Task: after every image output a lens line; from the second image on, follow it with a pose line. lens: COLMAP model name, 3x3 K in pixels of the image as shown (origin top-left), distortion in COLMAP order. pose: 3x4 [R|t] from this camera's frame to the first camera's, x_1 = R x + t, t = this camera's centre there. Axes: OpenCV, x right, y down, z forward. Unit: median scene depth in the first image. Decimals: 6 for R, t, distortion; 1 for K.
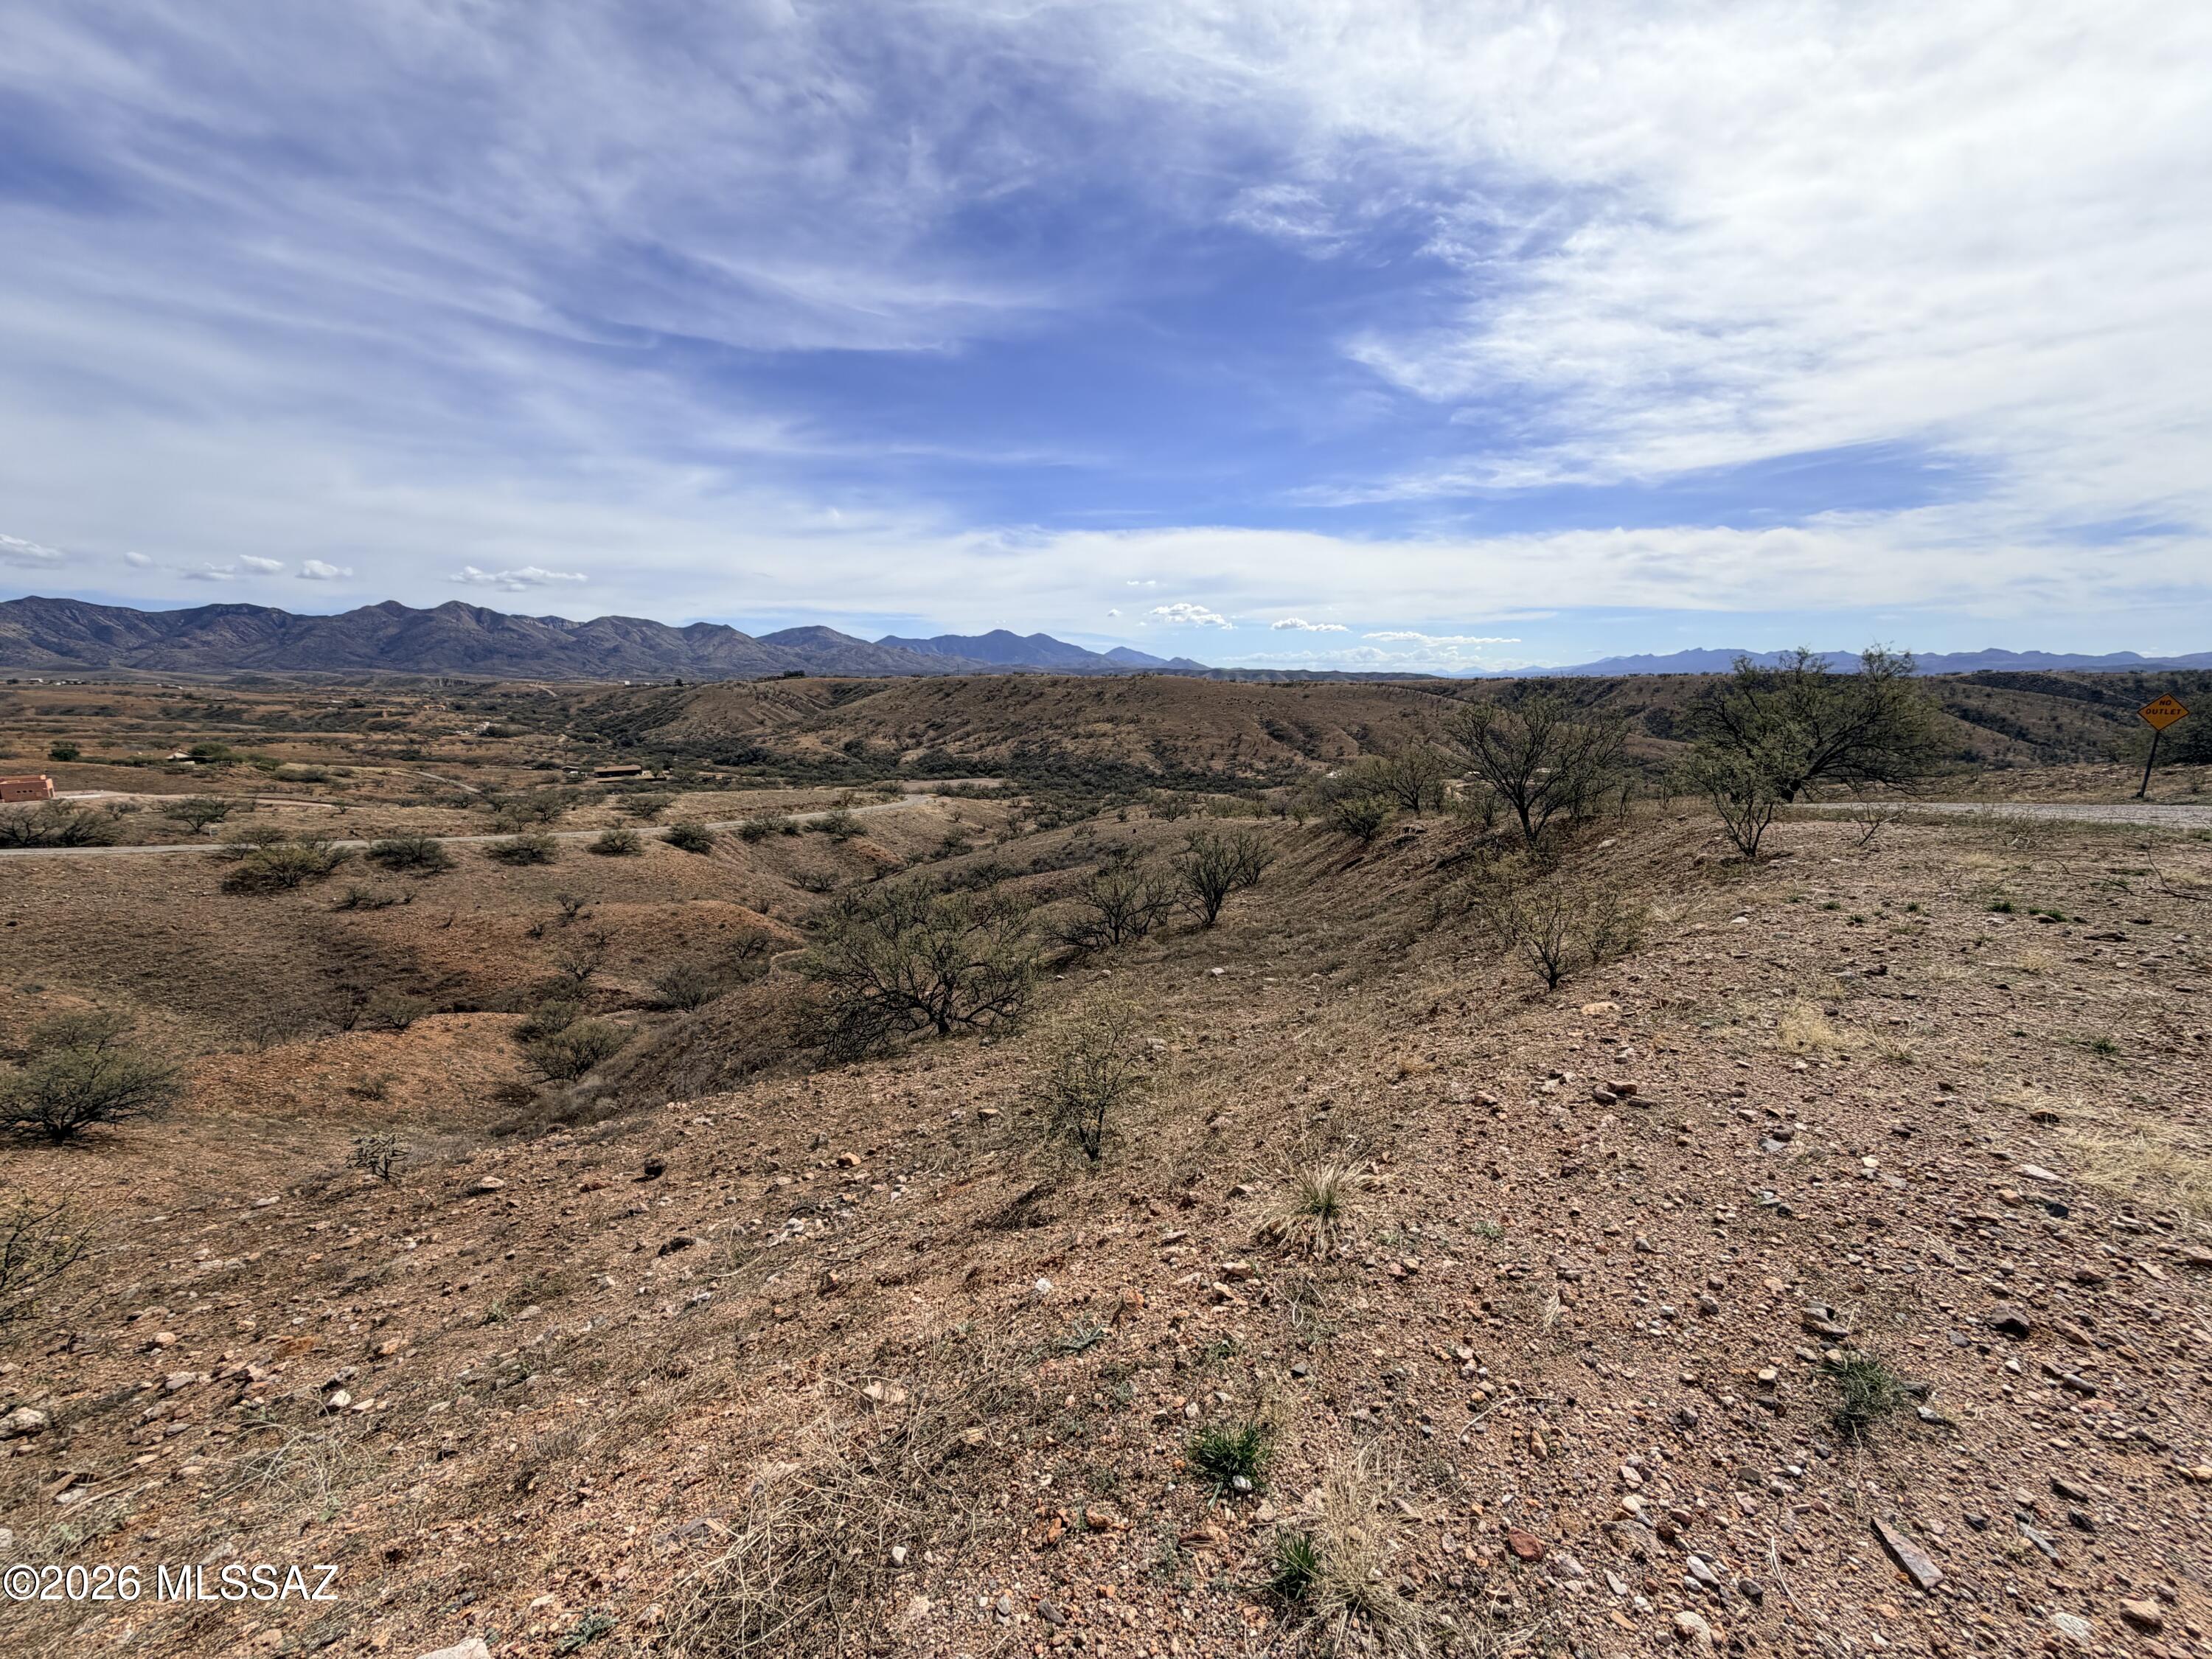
lens RADIAL K [[877.5, 0, 1100.0], [0, 877.5, 829.7], [0, 0, 1]] dist [-0.000964, 0.000003]
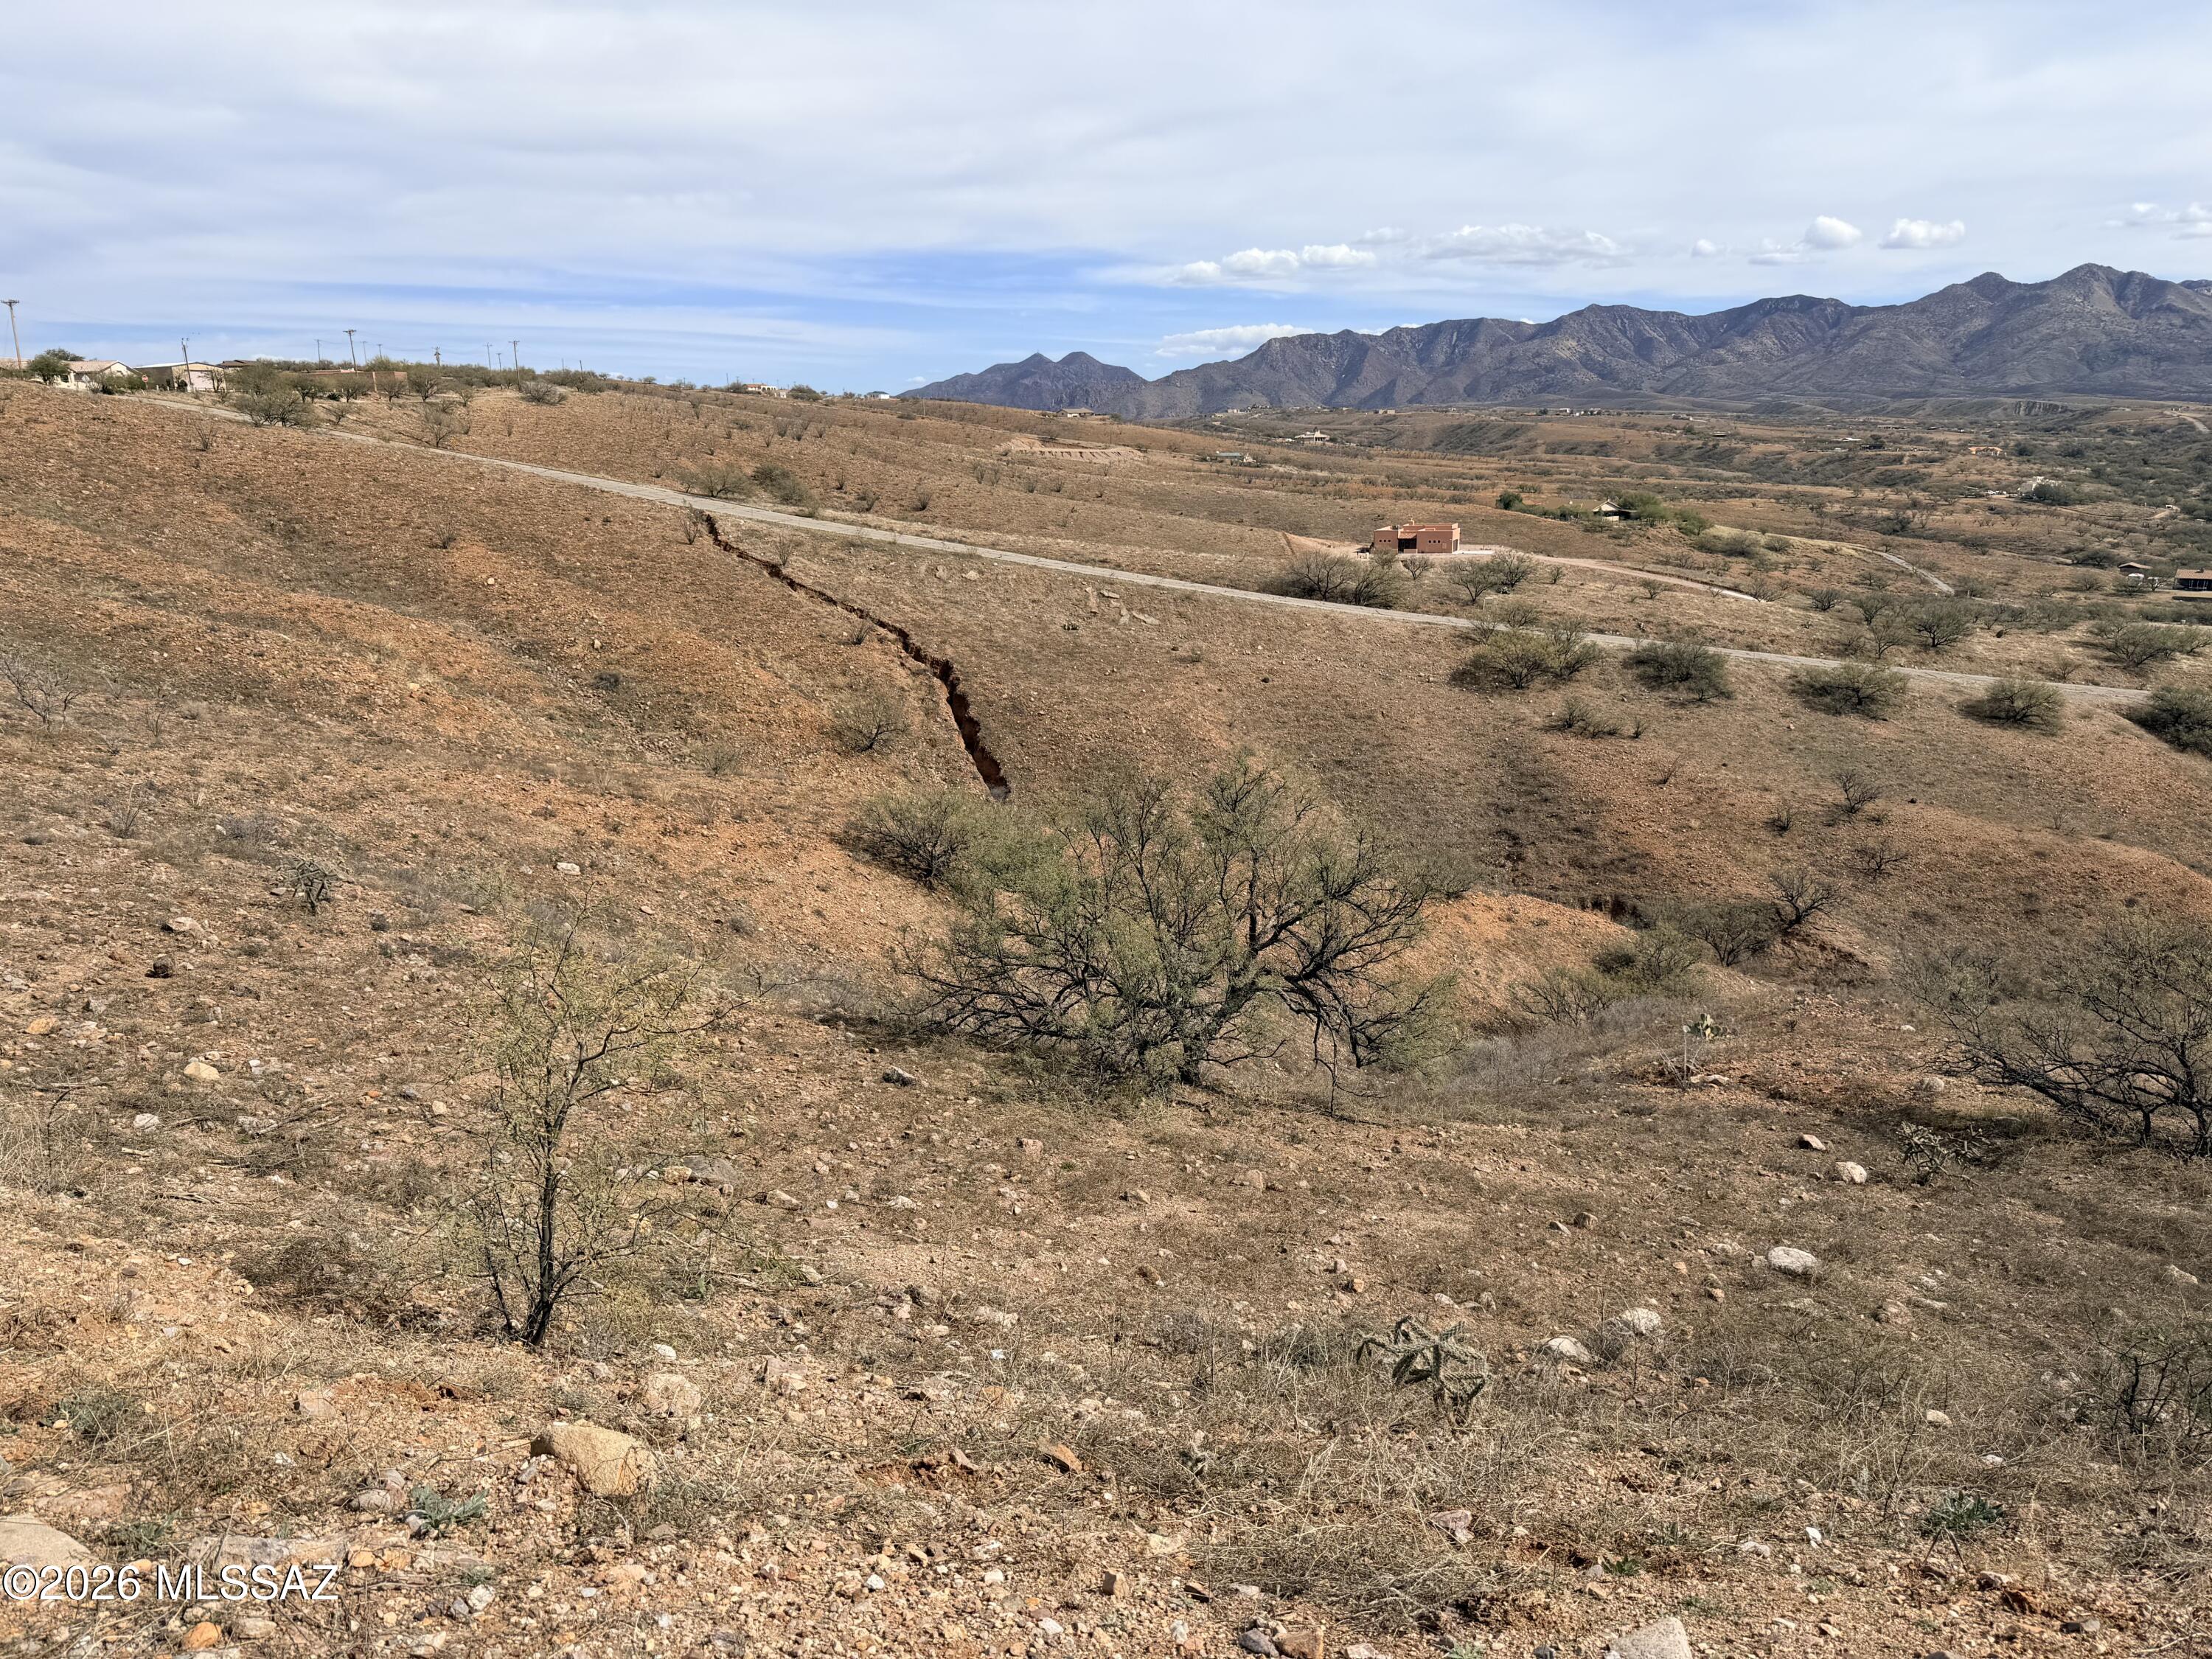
lens RADIAL K [[1540.8, 0, 1112.9], [0, 1540.8, 833.5], [0, 0, 1]] dist [0.110826, -0.180209]
pose [[0.404364, 0.231394, -0.884842, 0.131410], [-0.142496, 0.971591, 0.188960, -0.014745], [0.903429, 0.049678, 0.425850, 0.144428]]
